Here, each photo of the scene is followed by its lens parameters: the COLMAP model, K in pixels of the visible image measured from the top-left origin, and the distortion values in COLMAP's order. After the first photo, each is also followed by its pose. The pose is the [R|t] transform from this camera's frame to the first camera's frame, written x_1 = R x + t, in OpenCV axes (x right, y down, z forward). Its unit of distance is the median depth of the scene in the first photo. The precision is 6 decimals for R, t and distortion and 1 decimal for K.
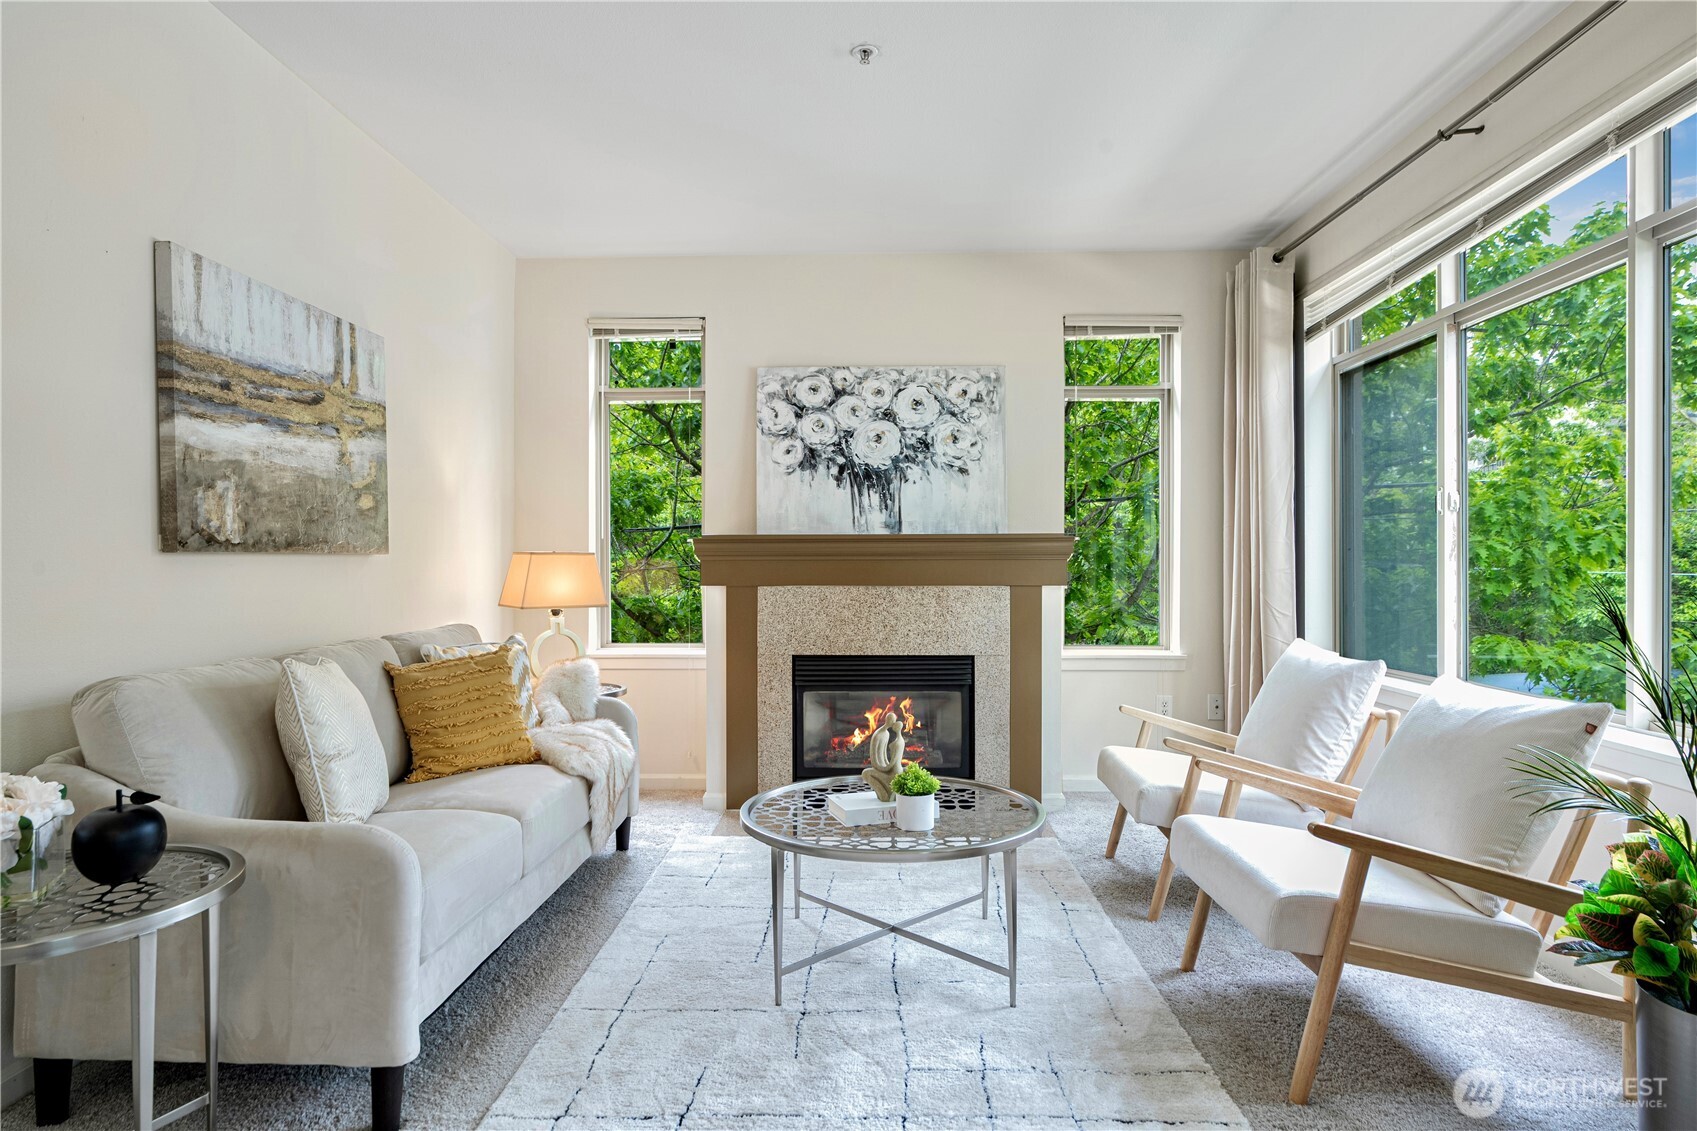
lens RADIAL K [[949.6, 0, 844.7], [0, 949.6, 570.7], [0, 0, 1]] dist [-0.002272, 0.005885]
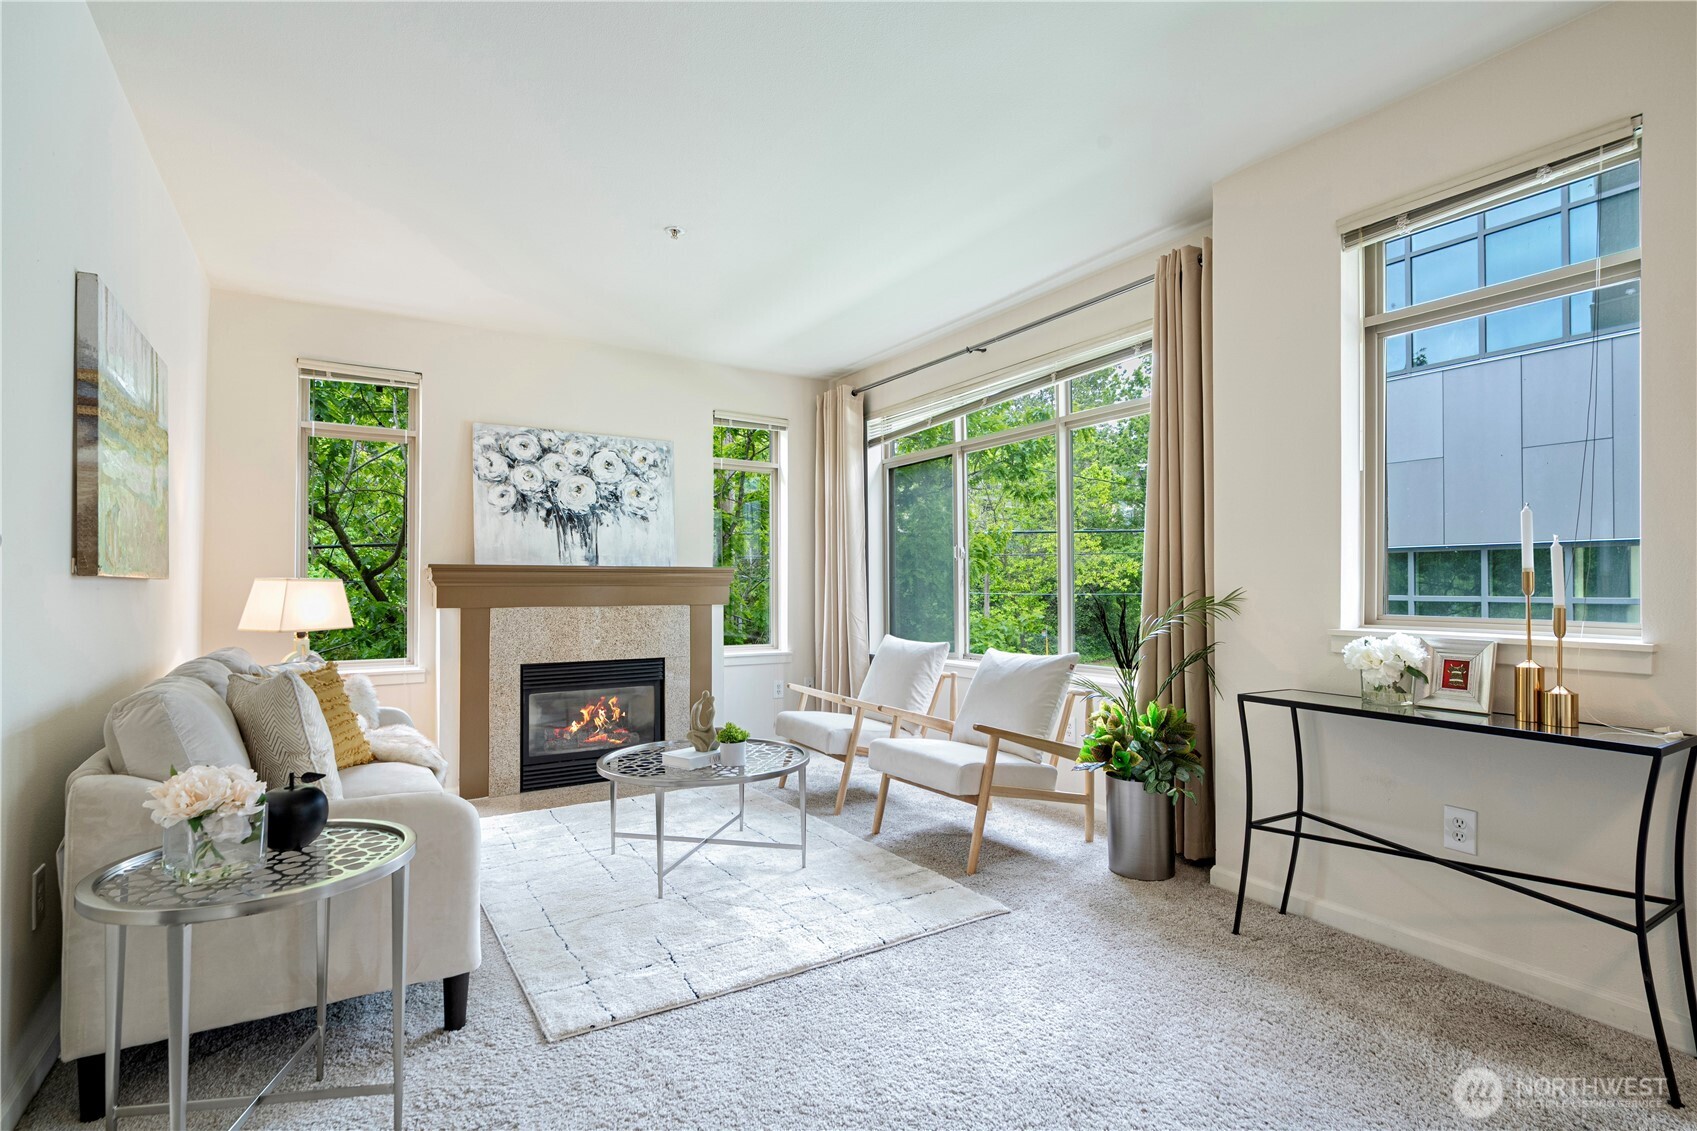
lens RADIAL K [[804.7, 0, 858.0], [0, 804.7, 572.4], [0, 0, 1]] dist [-0.008659, 0.002242]
pose [[0.829450, 0.010872, 0.558476, -0.347633], [0.006071, 0.999576, -0.028476, 0.004364], [-0.558549, 0.027009, 0.829032, -0.119676]]
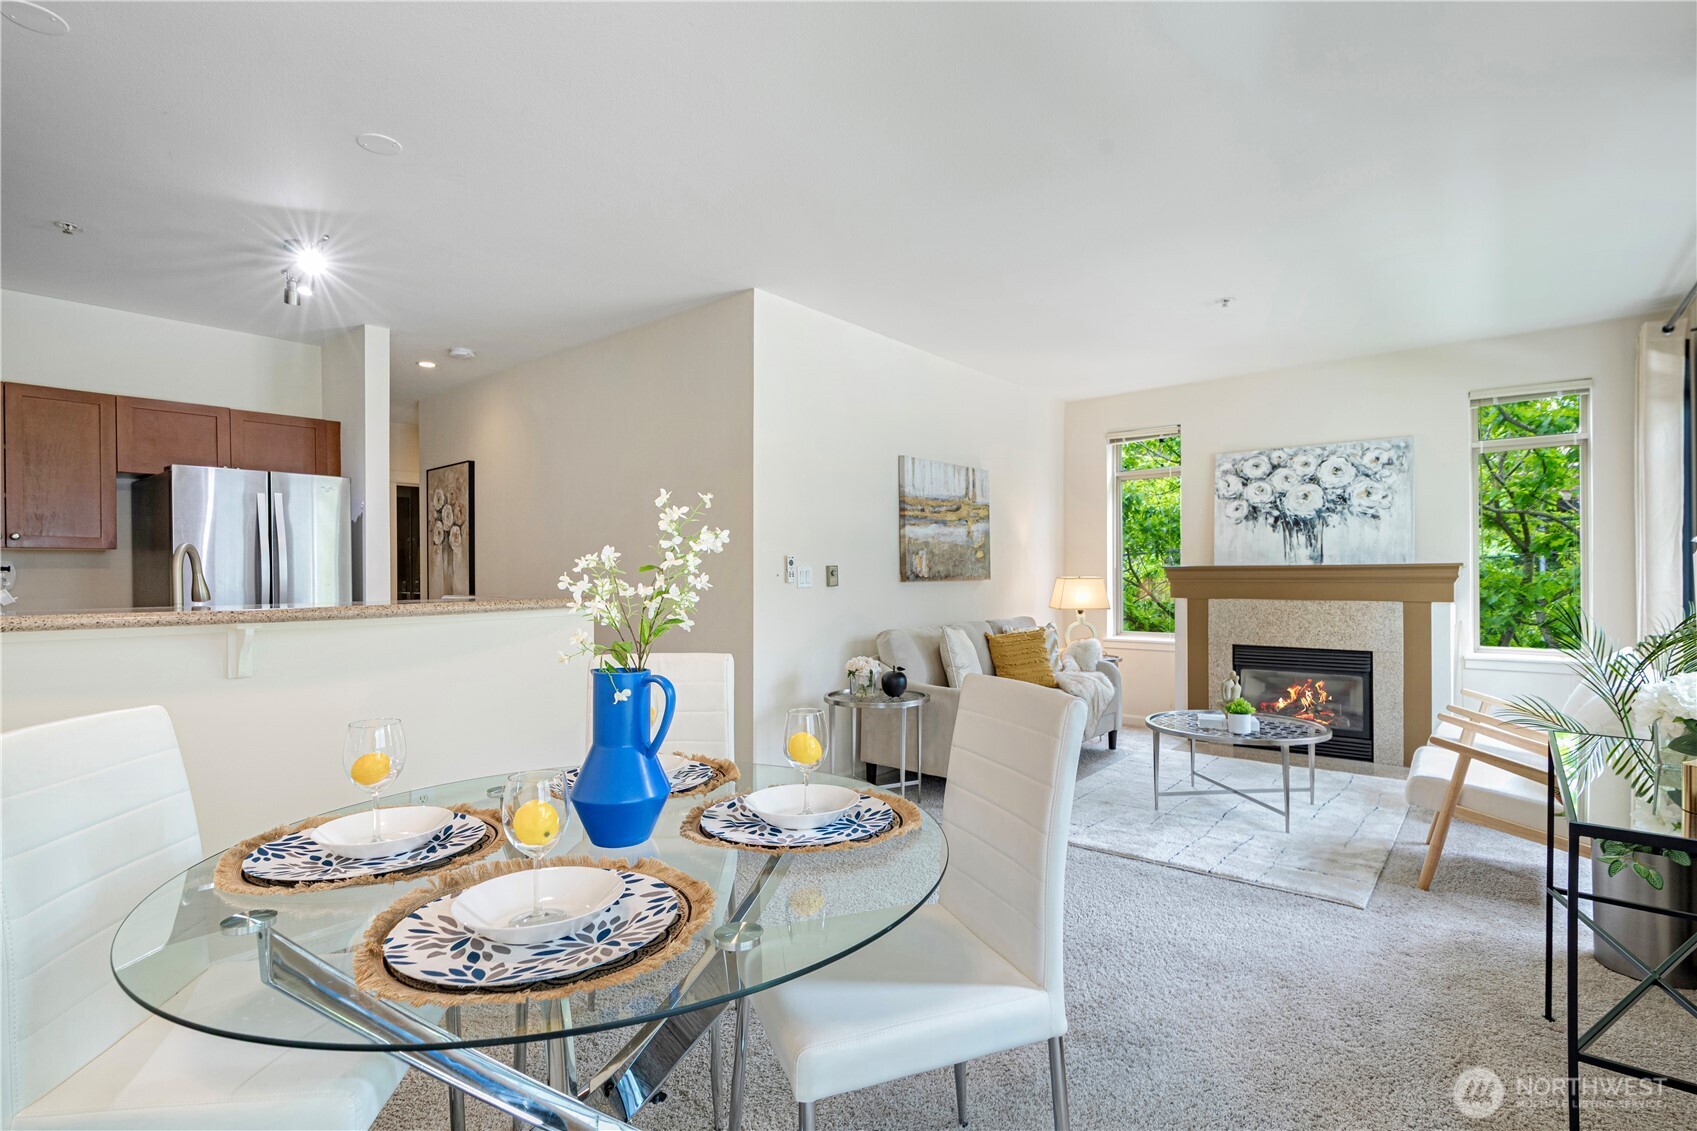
lens RADIAL K [[804.7, 0, 863.4], [0, 804.7, 570.3], [0, 0, 1]] dist [-0.008659, 0.002242]
pose [[0.800829, -0.004719, -0.598874, 0.312435], [-0.003178, 0.999921, -0.012130, -0.016148], [0.598884, 0.011617, 0.800751, -0.503297]]
